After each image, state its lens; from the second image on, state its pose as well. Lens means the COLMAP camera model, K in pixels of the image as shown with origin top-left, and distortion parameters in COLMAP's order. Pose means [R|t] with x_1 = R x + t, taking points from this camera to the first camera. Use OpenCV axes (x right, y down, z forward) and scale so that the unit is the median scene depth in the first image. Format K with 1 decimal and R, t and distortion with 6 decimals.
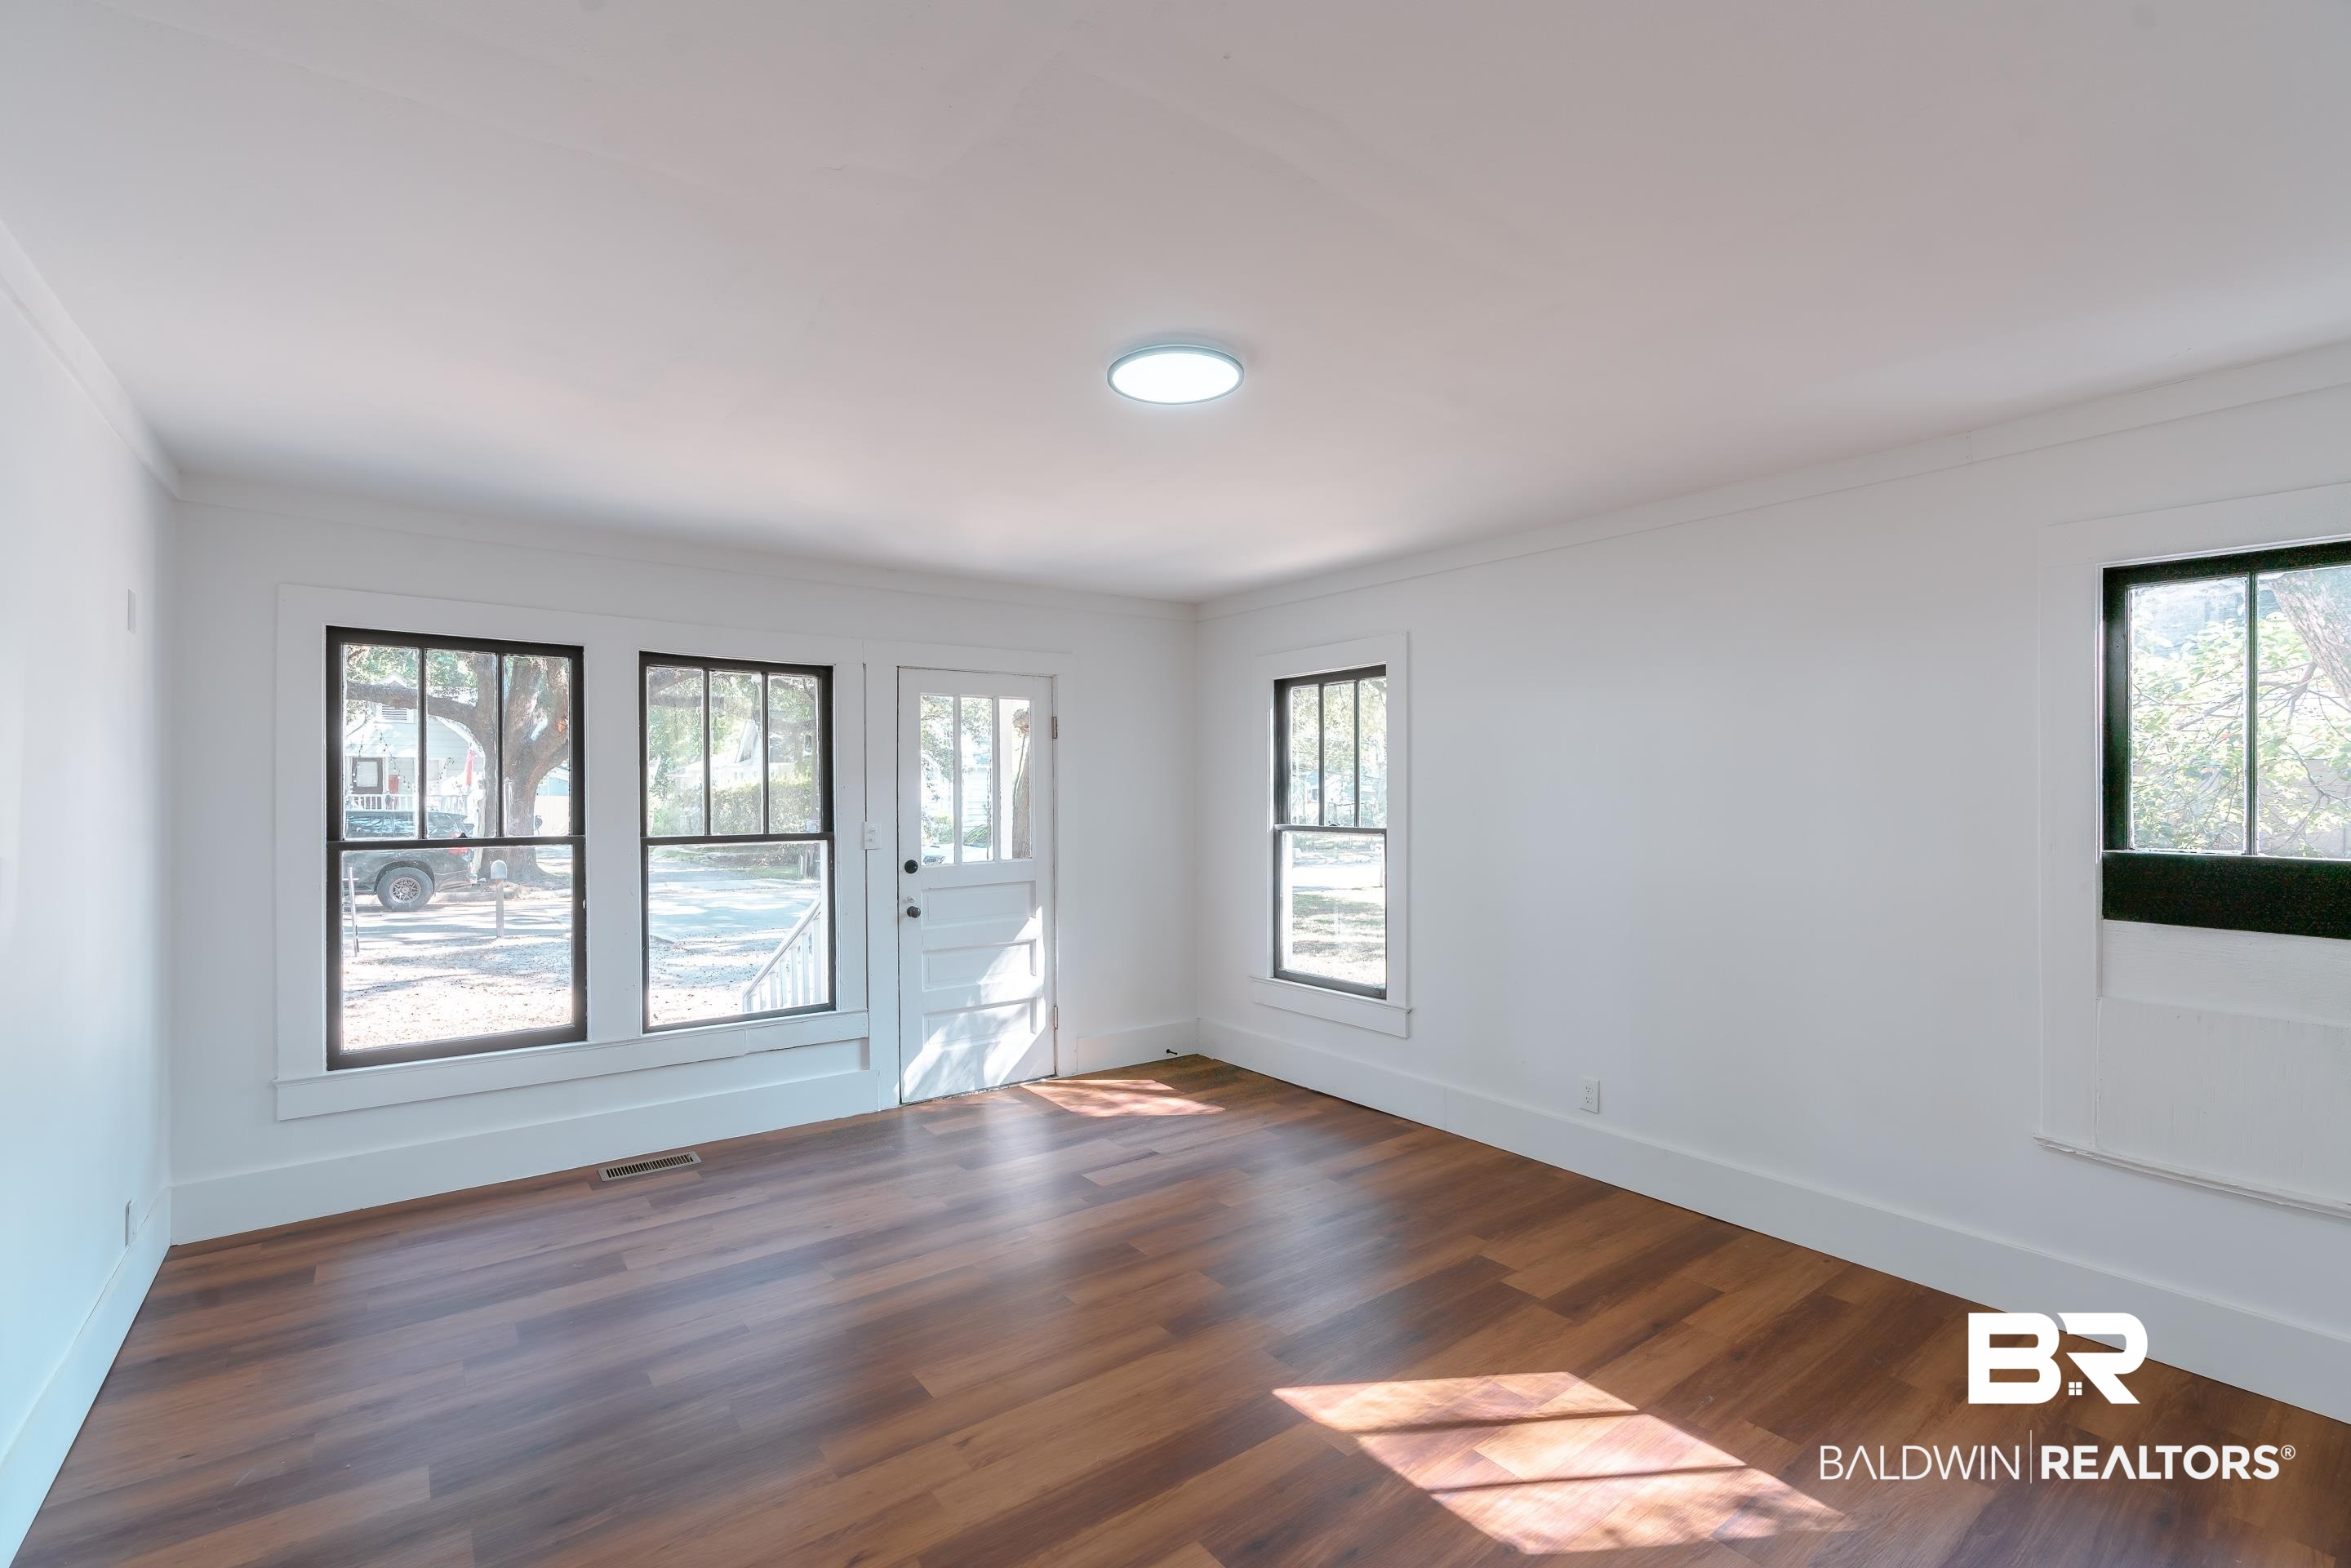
lens RADIAL K [[1056.4, 0, 1179.4], [0, 1056.4, 783.2], [0, 0, 1]] dist [-0.007596, 0.004062]
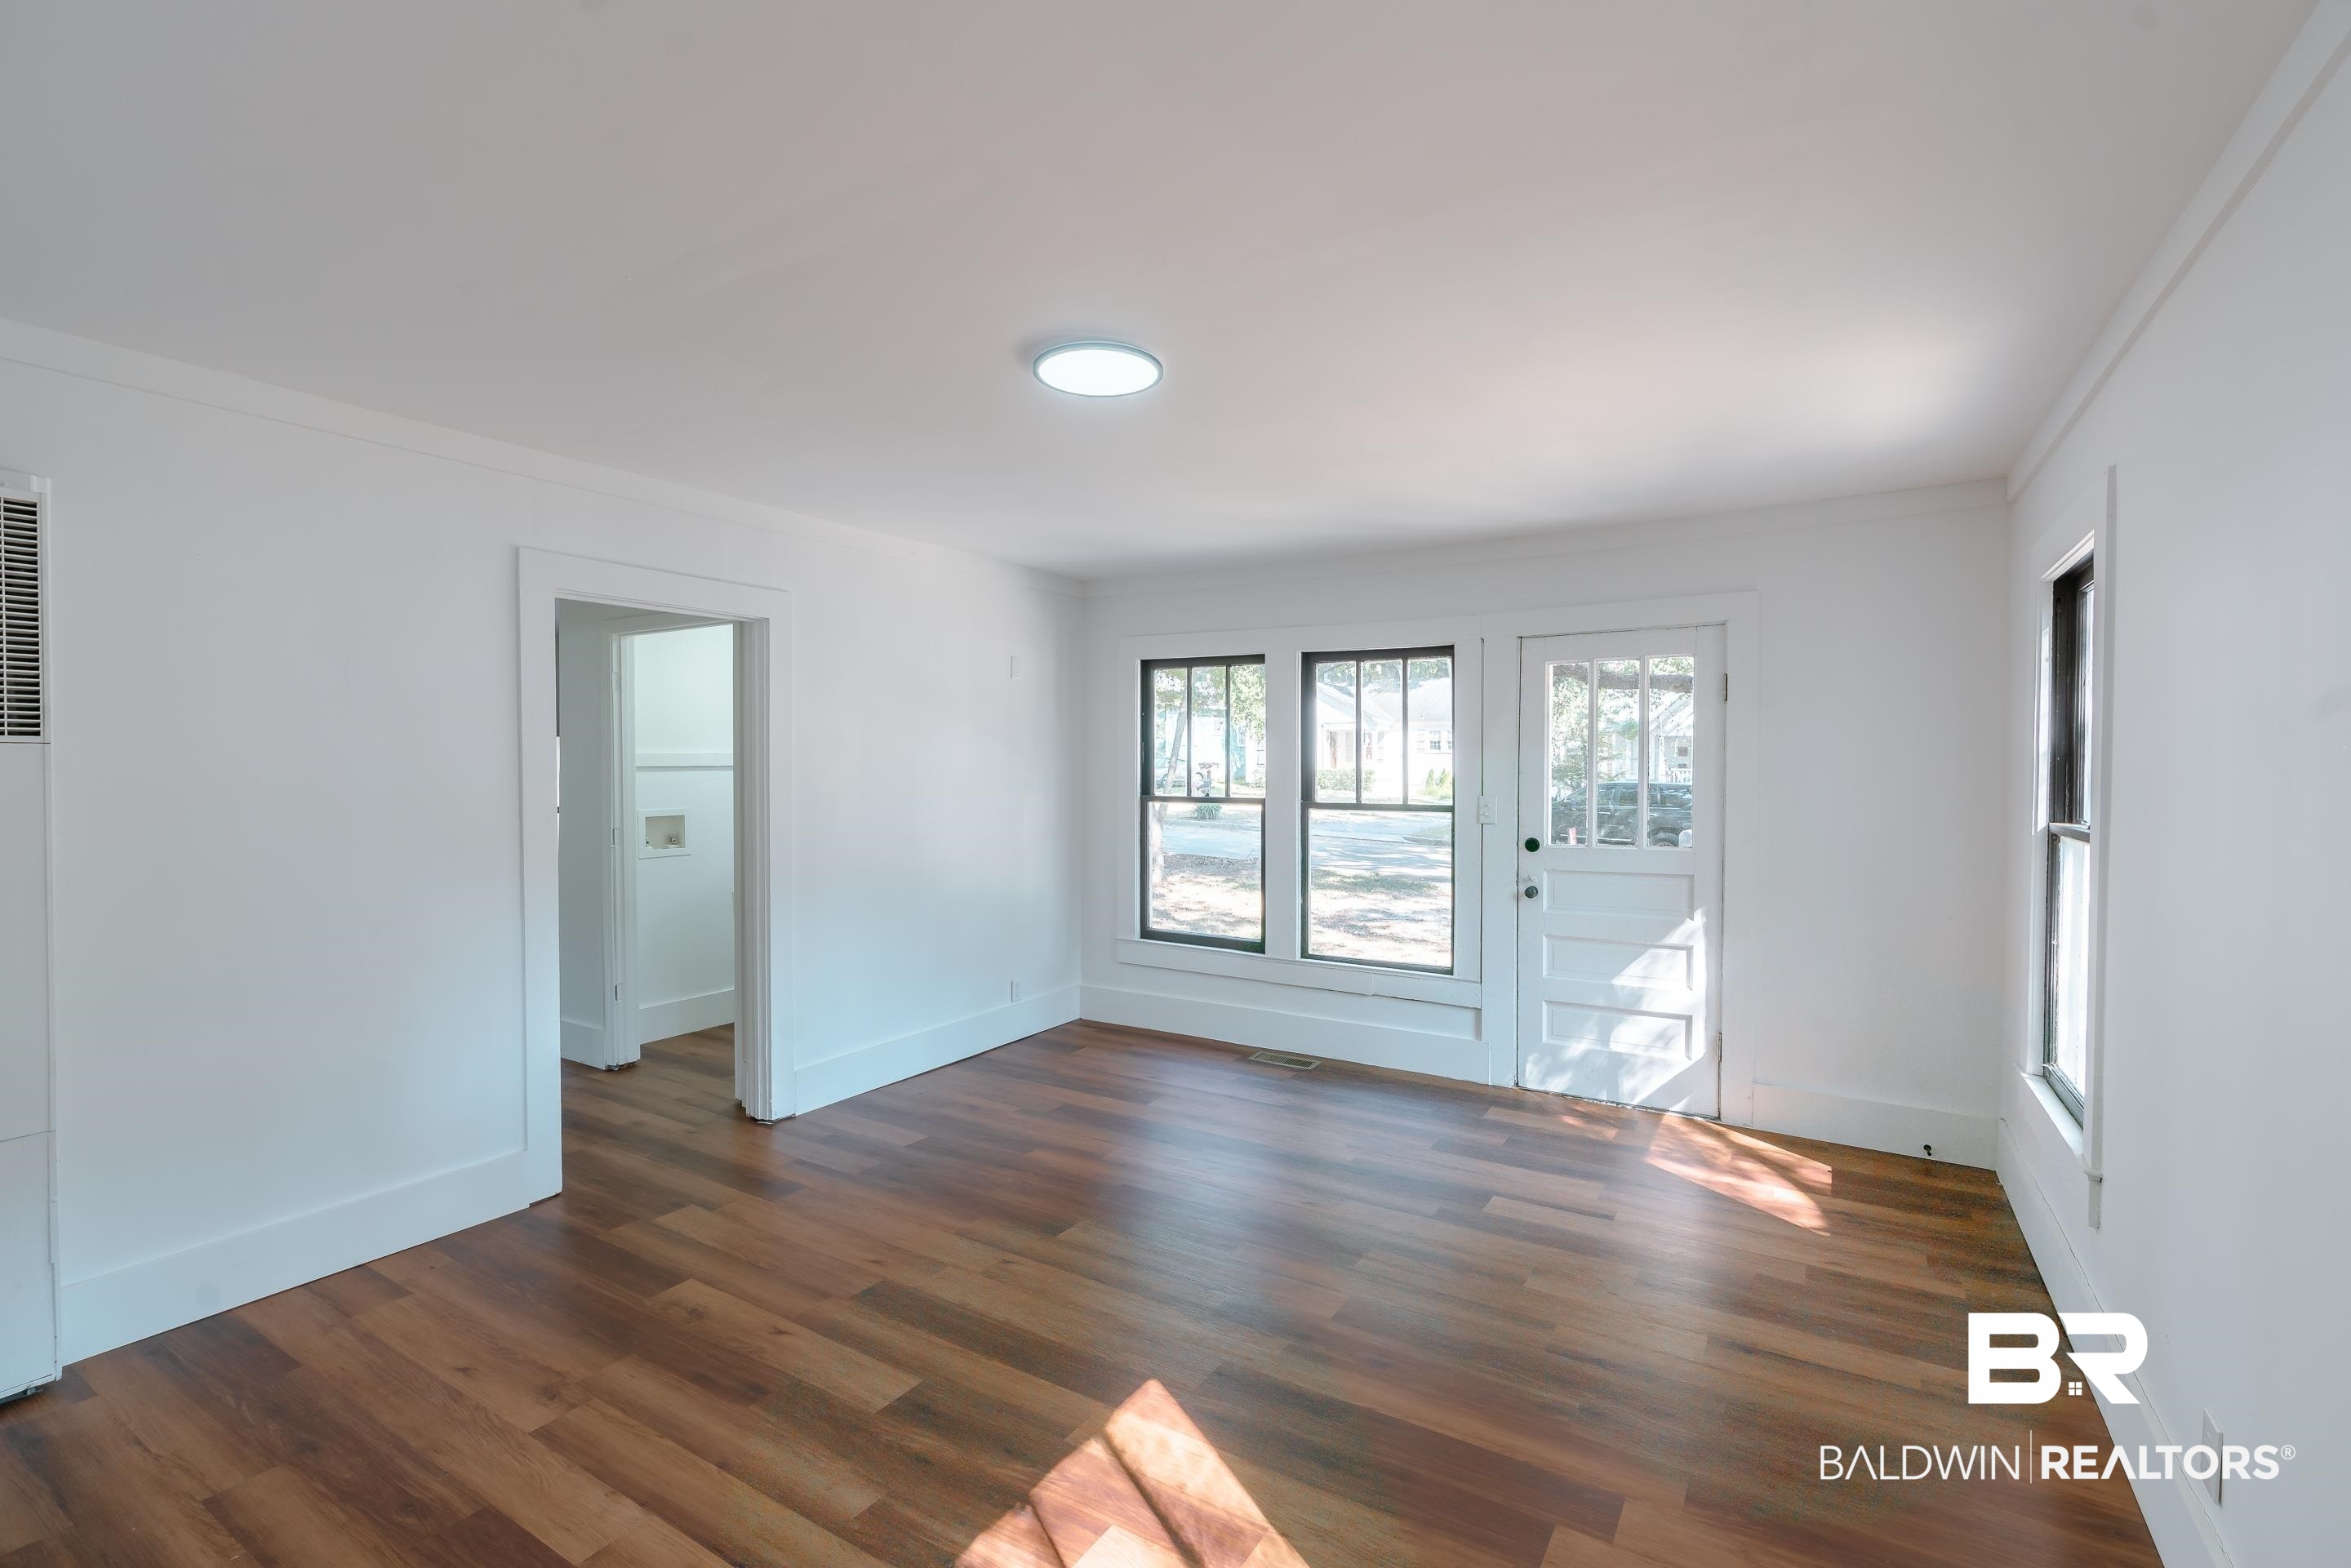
lens RADIAL K [[1056.4, 0, 1171.0], [0, 1056.4, 796.4], [0, 0, 1]] dist [-0.007596, 0.004062]
pose [[0.342186, 0.031011, -0.939120, 0.549192], [0.008668, 0.999309, 0.036157, -0.002077], [0.939592, -0.020512, 0.341681, 0.378969]]
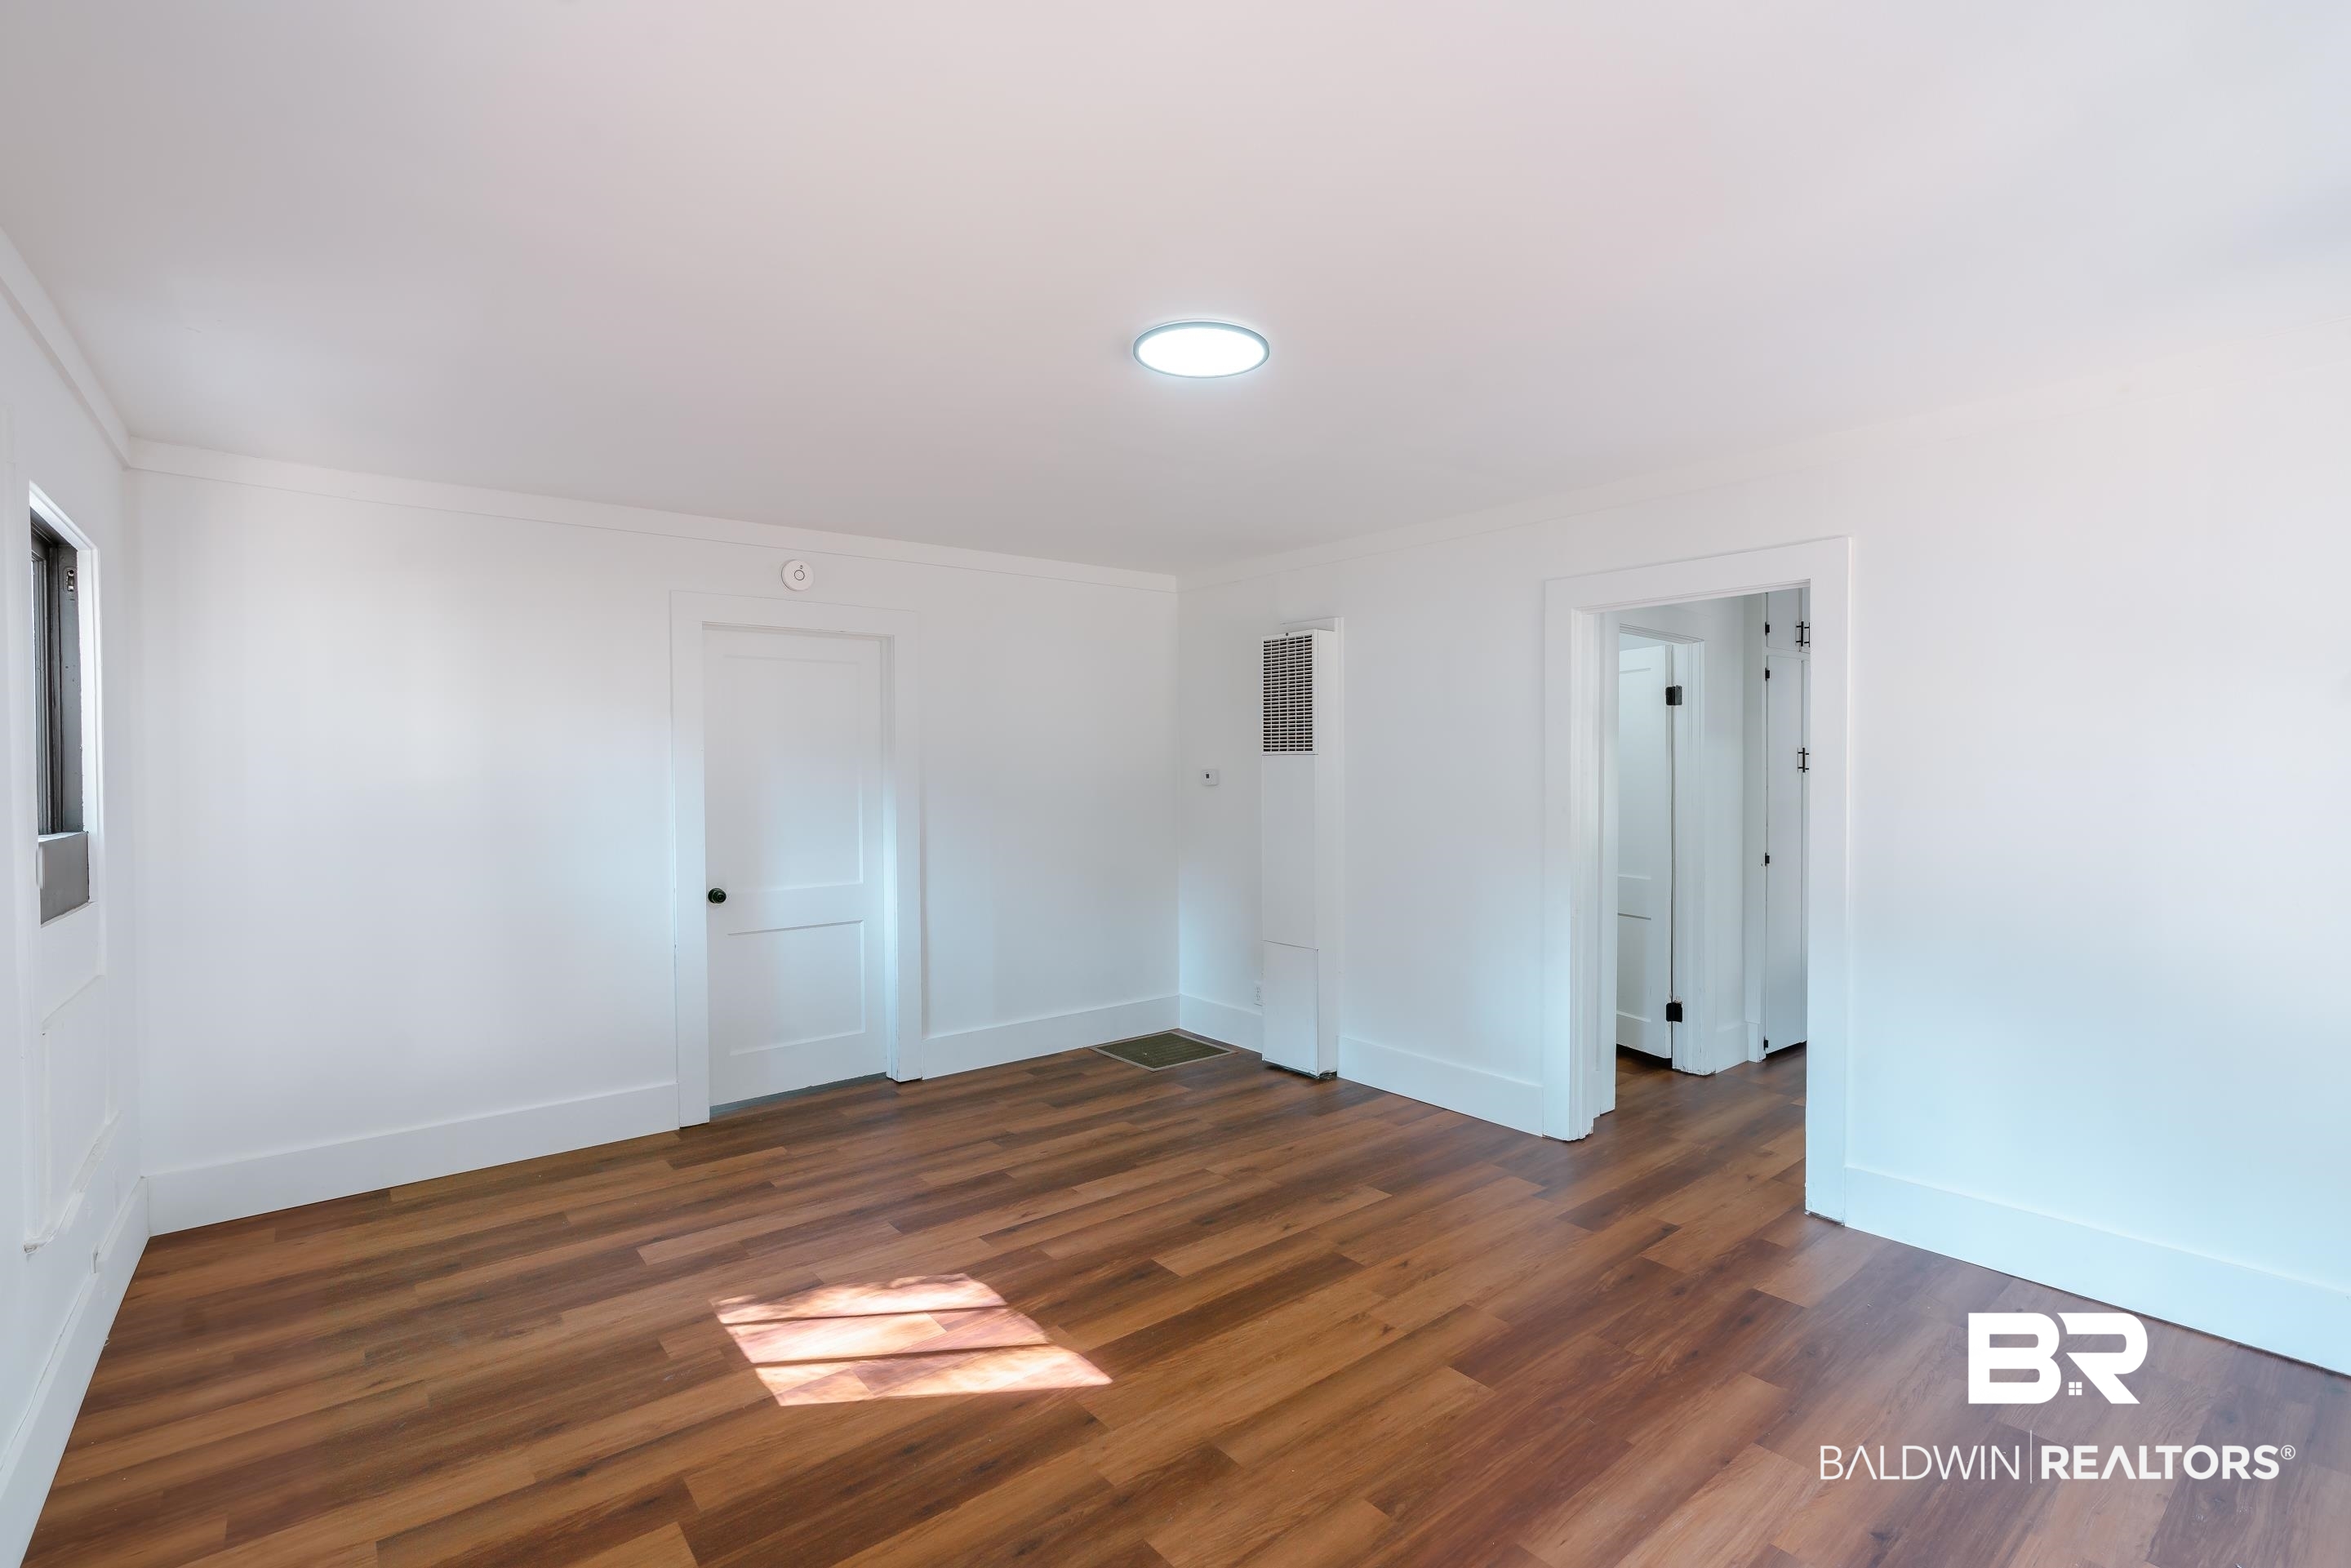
lens RADIAL K [[1056.4, 0, 1157.6], [0, 1056.4, 782.6], [0, 0, 1]] dist [-0.007596, 0.004062]
pose [[-0.999940, 0.006797, -0.008622, 0.025789], [0.006787, 0.999976, 0.001200, 0.012263], [0.008630, 0.001141, -0.999962, 1.083025]]
